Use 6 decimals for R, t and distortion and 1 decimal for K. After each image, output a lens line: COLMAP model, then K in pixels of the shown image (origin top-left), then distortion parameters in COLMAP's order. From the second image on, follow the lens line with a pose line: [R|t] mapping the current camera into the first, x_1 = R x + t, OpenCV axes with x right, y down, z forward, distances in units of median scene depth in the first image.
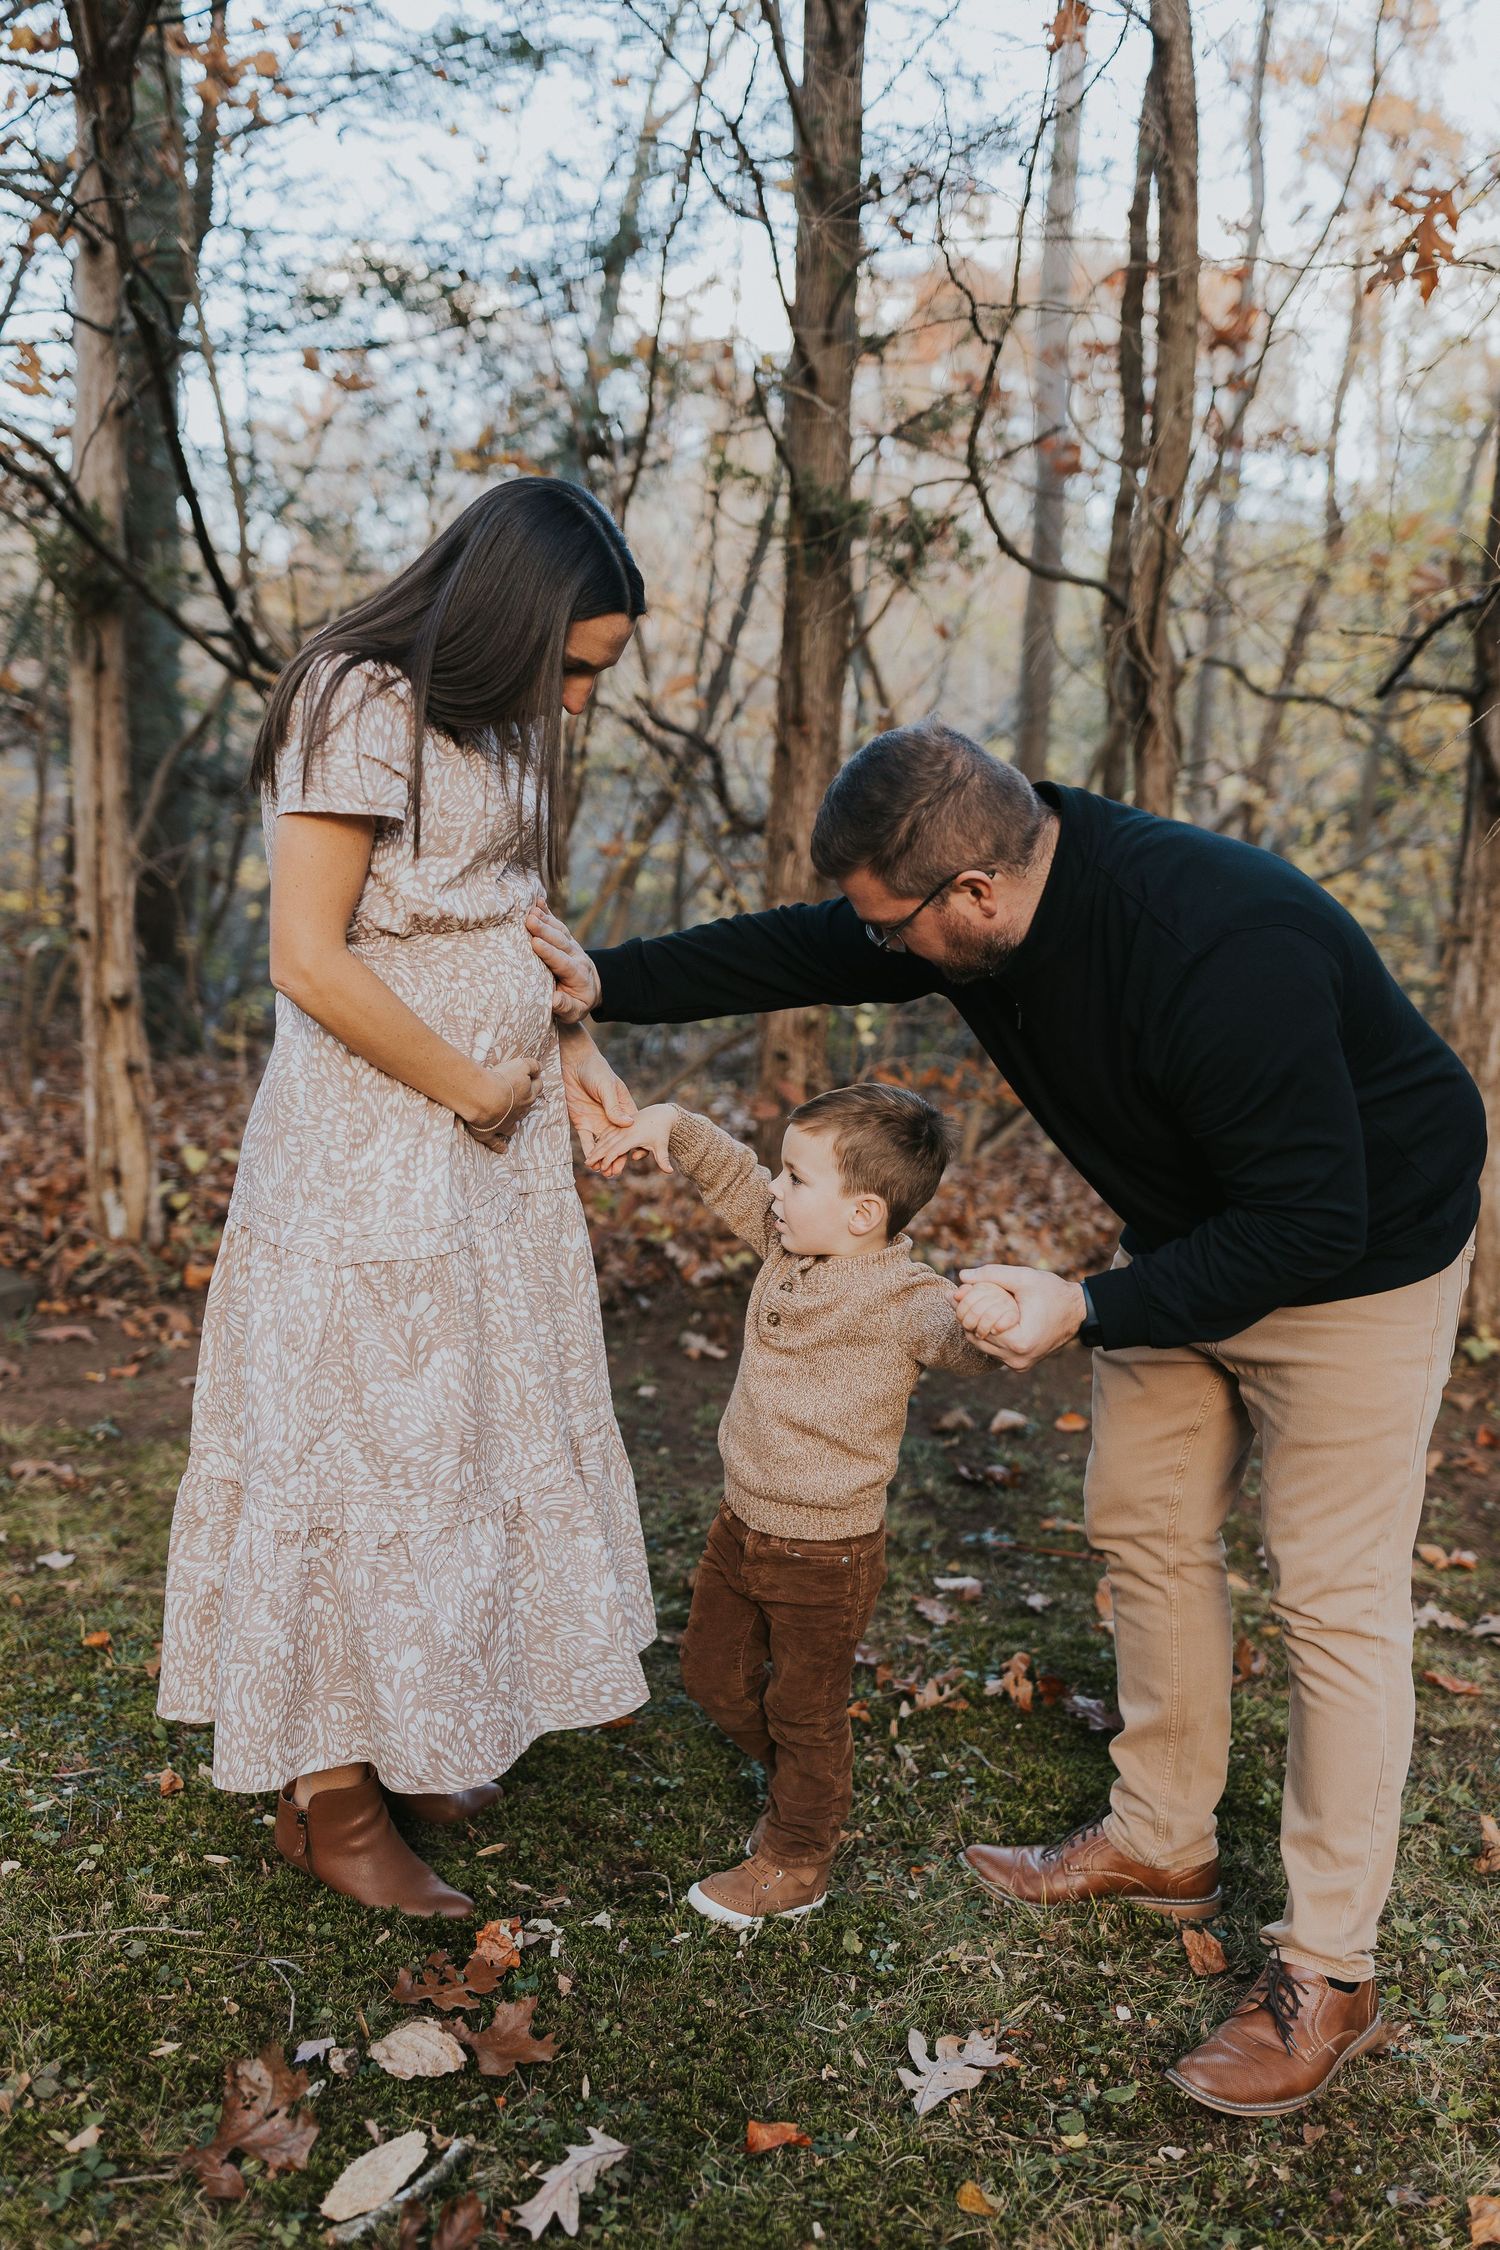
lens RADIAL K [[2318.3, 0, 742.4], [0, 2318.3, 1312.6], [0, 0, 1]] dist [0.027061, -0.032019]
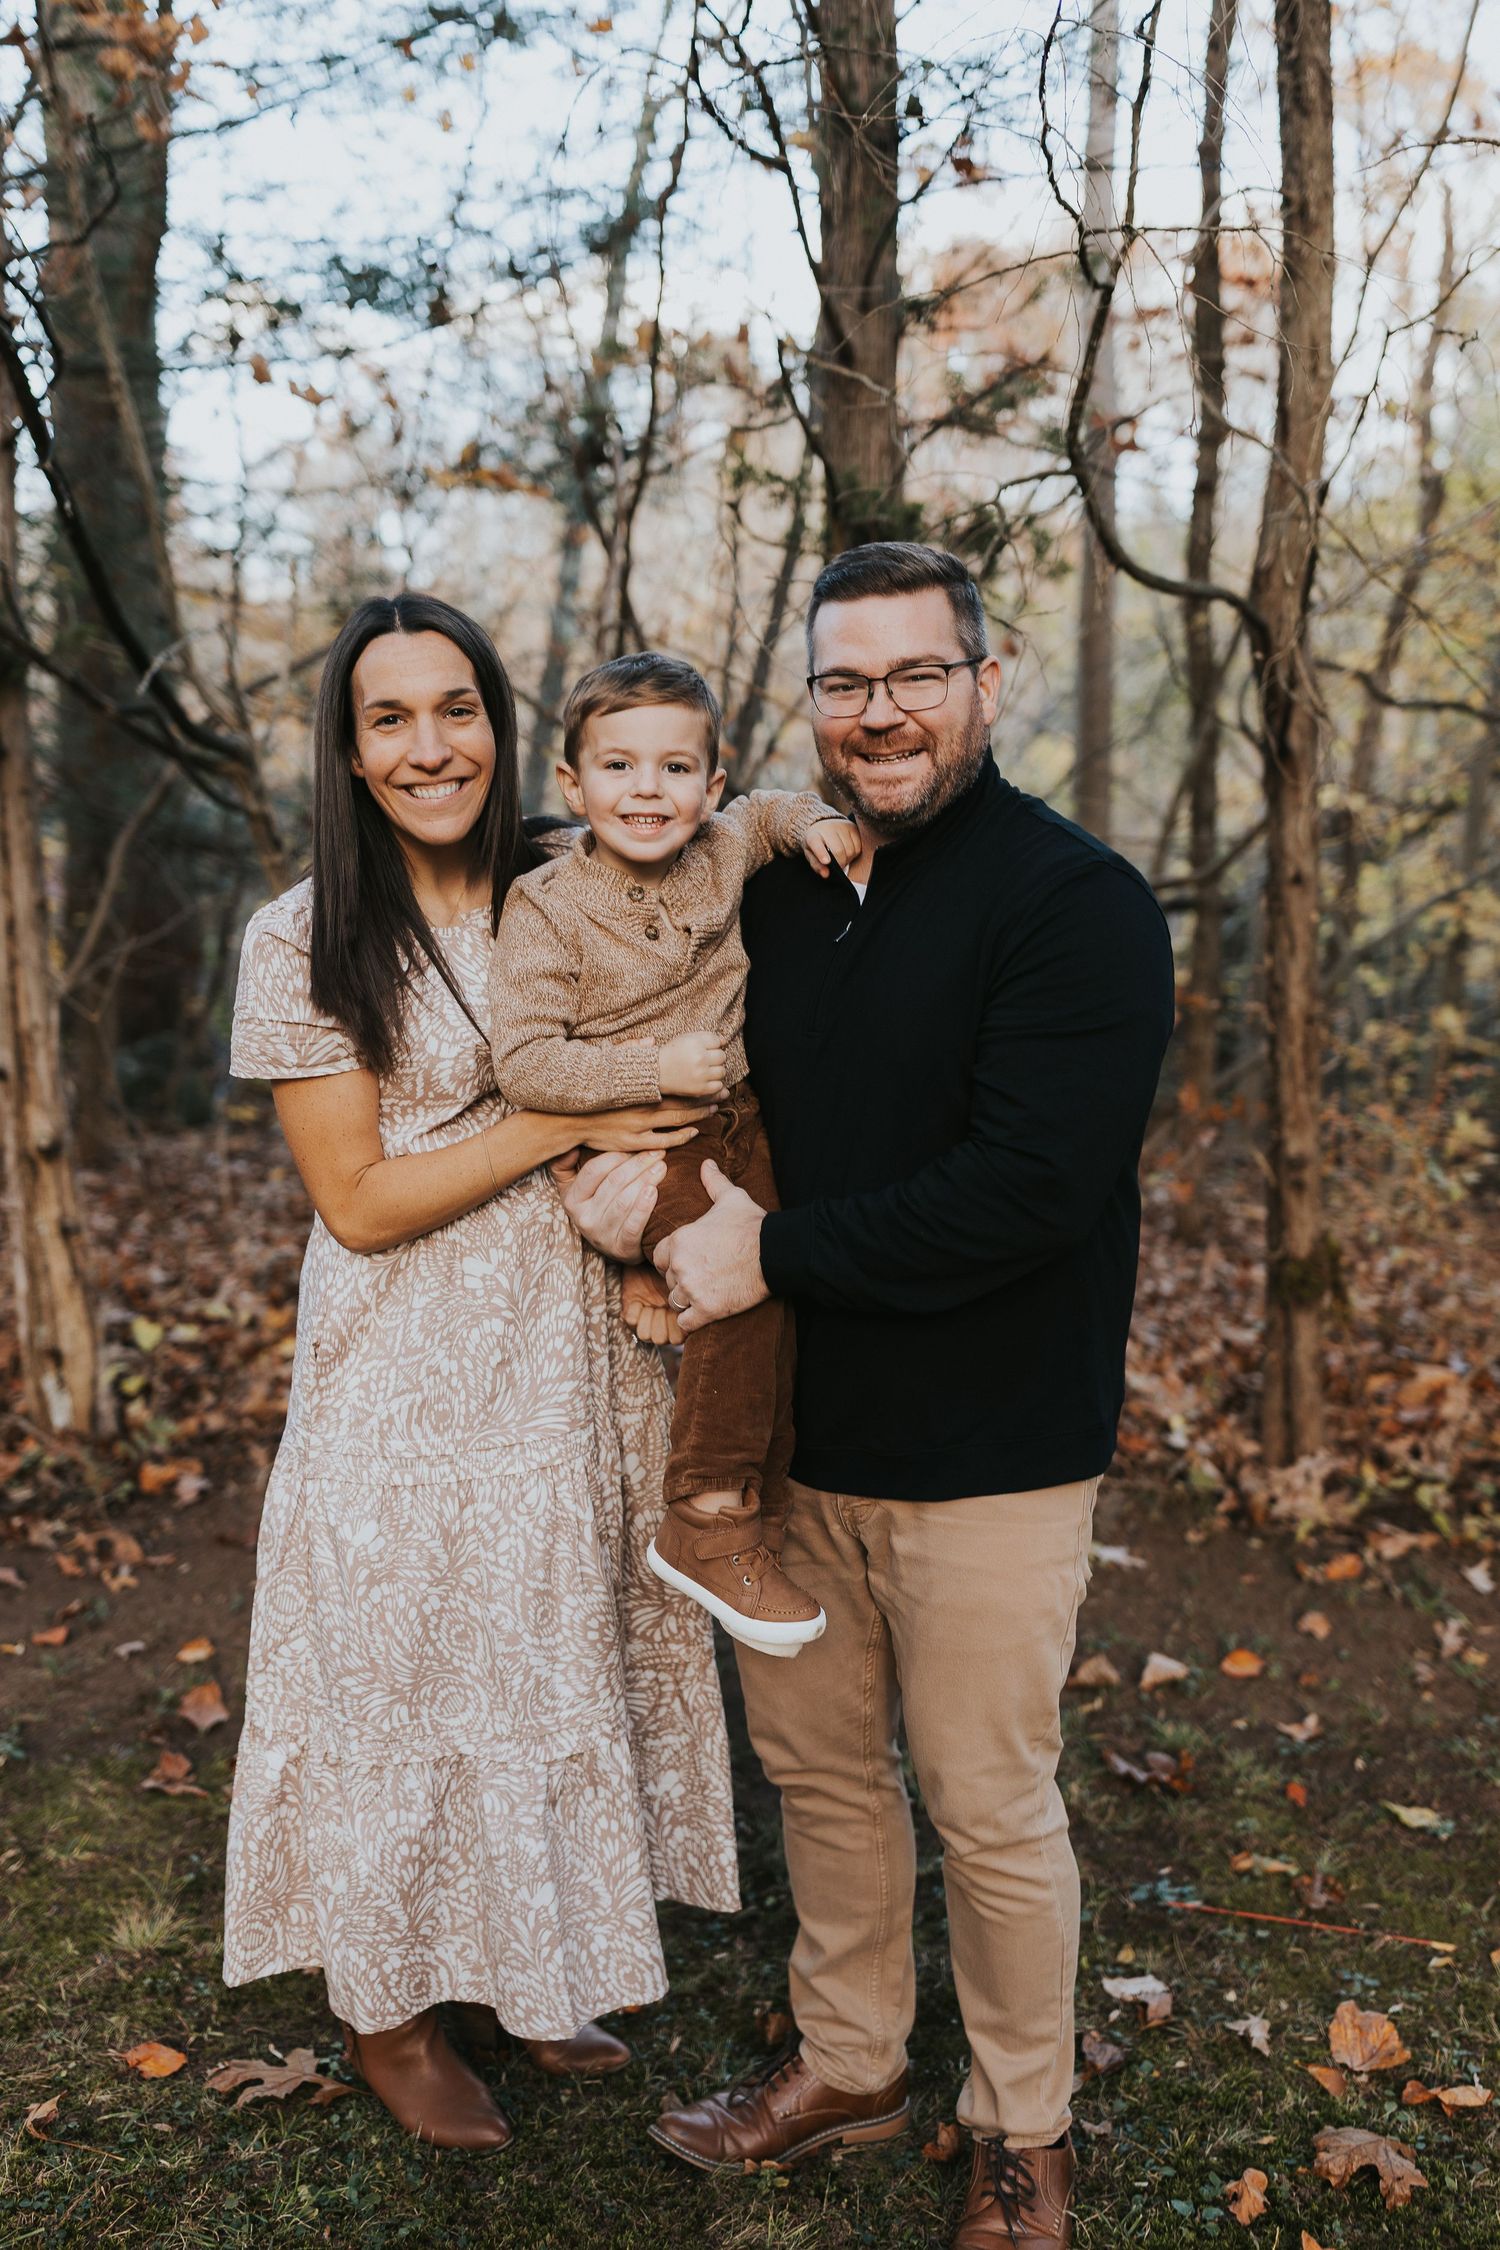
lens RADIAL K [[2318.3, 0, 742.4], [0, 2318.3, 1312.6], [0, 0, 1]] dist [0.027061, -0.032019]
pose [[0.998661, -0.045682, -0.024280, -0.001983], [0.045727, 0.998953, 0.001321, -0.065409], [0.024195, -0.002429, 0.999704, 0.172129]]
